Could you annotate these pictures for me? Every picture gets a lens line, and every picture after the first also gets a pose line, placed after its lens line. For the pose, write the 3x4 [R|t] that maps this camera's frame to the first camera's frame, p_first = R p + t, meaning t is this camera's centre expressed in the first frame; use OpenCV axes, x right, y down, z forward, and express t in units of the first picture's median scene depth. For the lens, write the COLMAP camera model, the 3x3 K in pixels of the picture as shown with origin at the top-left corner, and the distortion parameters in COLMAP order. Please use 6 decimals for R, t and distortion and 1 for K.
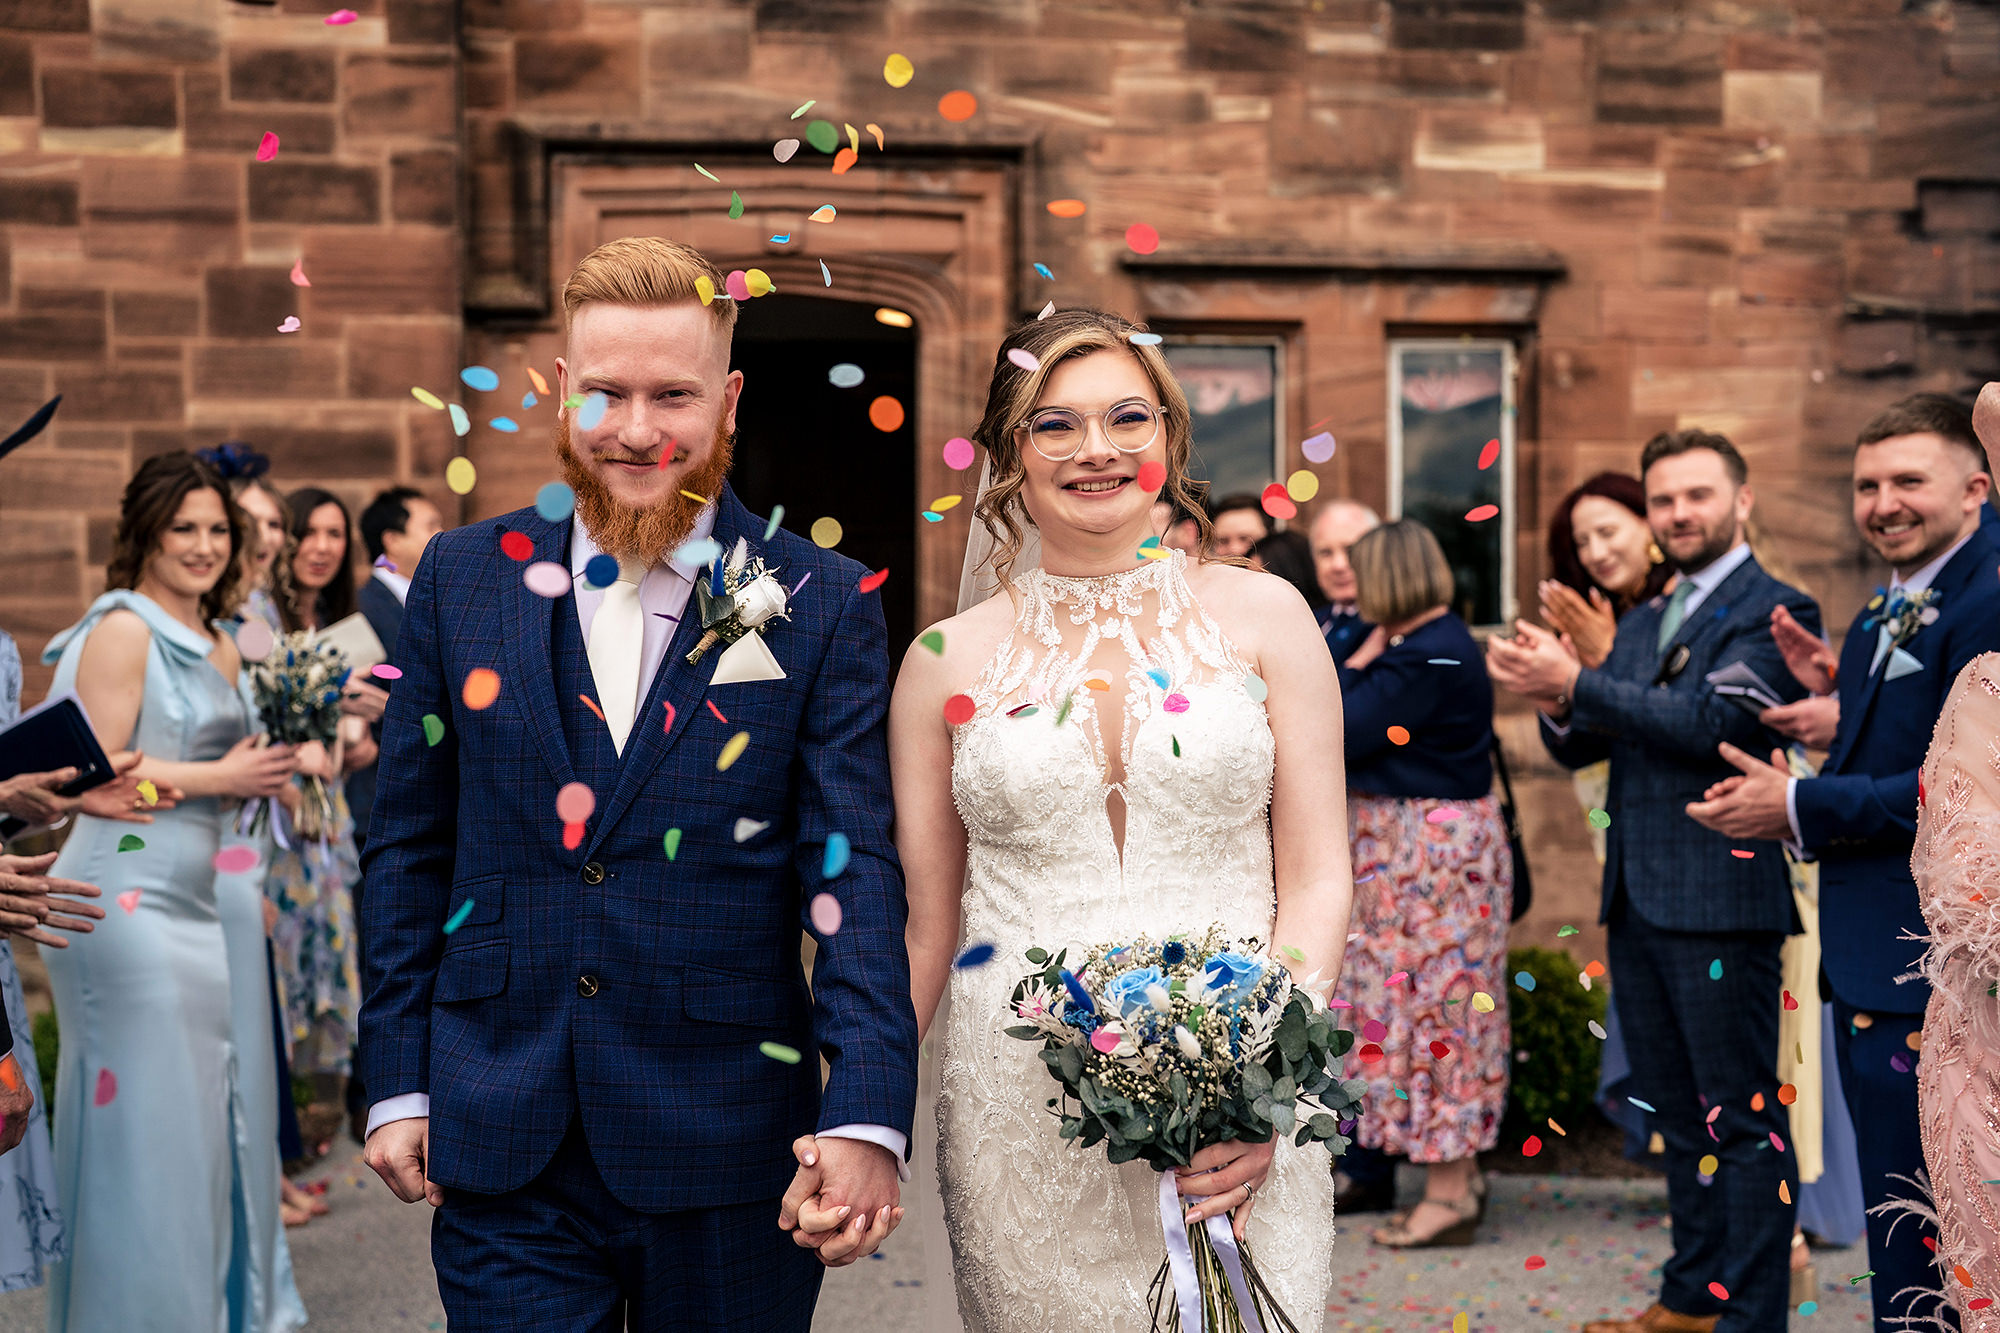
lens RADIAL K [[2775.4, 0, 995.9], [0, 2775.4, 657.6], [0, 0, 1]] dist [-0.012707, 1.318363]
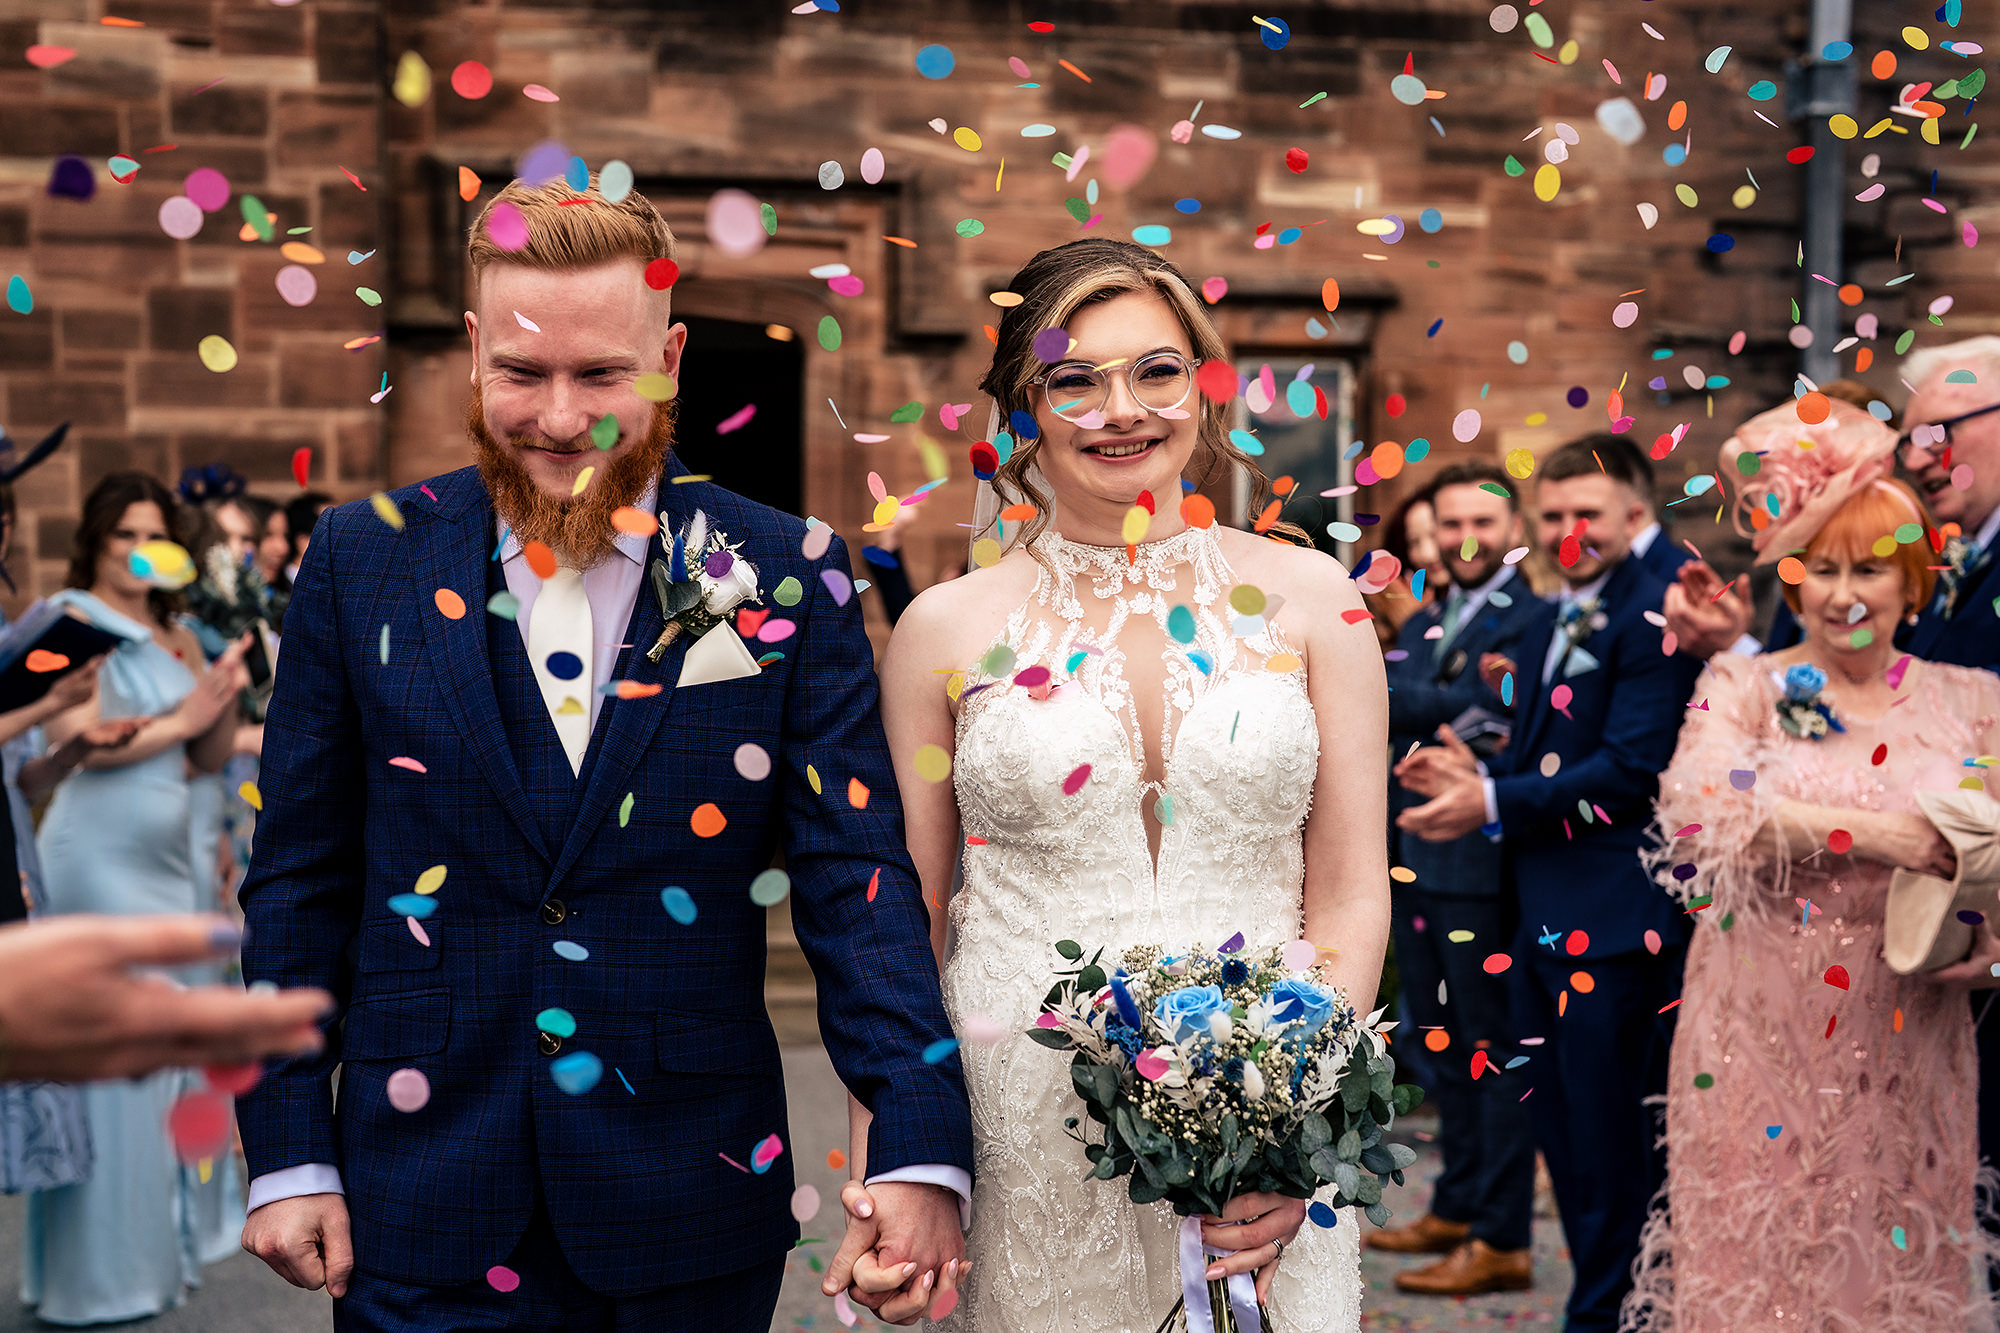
lens RADIAL K [[2981.7, 0, 1000.0], [0, 2981.7, 666.5], [0, 0, 1]] dist [-0.016785, 1.636314]
pose [[0.999925, 0.005299, 0.011082, 0.036525], [-0.005385, 0.999956, 0.007683, -0.002347], [-0.011041, -0.007742, 0.999909, -0.173871]]
